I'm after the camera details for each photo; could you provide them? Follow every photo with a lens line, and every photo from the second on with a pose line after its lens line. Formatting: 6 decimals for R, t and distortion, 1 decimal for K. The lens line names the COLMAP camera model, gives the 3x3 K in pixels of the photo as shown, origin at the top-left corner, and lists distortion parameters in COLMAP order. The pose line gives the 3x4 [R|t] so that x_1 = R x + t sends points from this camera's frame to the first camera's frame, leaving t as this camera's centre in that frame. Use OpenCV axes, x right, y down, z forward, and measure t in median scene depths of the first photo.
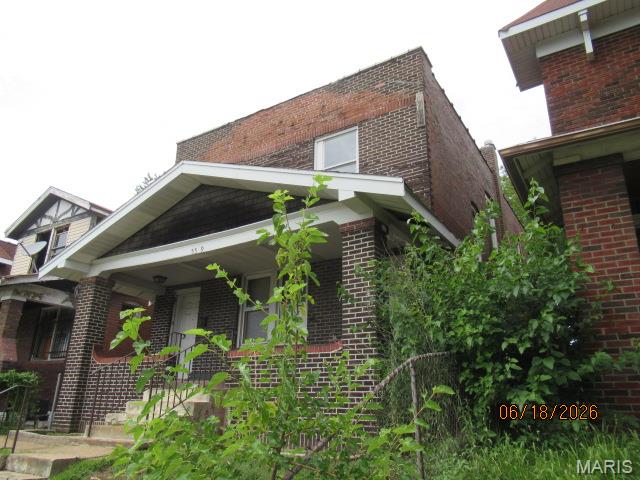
lens RADIAL K [[470.9, 0, 321.2], [0, 470.9, 238.5], [0, 0, 1]] dist [0.006230, 0.001752]
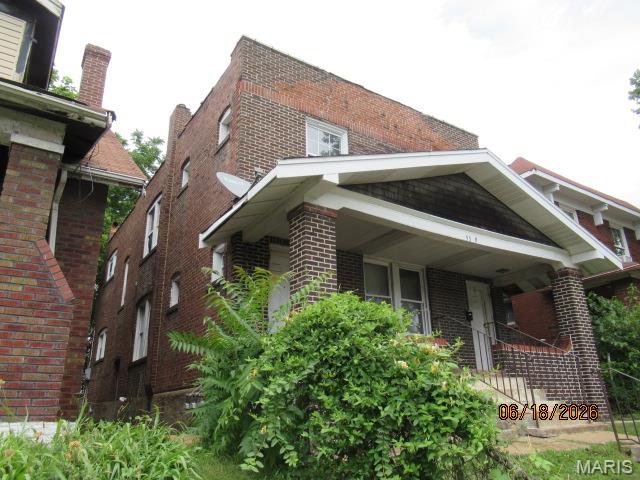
lens RADIAL K [[470.9, 0, 320.8], [0, 470.9, 242.6], [0, 0, 1]] dist [0.006230, 0.001752]
pose [[0.417184, 0.284991, 0.862982, -1.065115], [-0.284253, 0.942837, -0.173948, 0.250477], [-0.863225, -0.172737, 0.474346, 0.690133]]
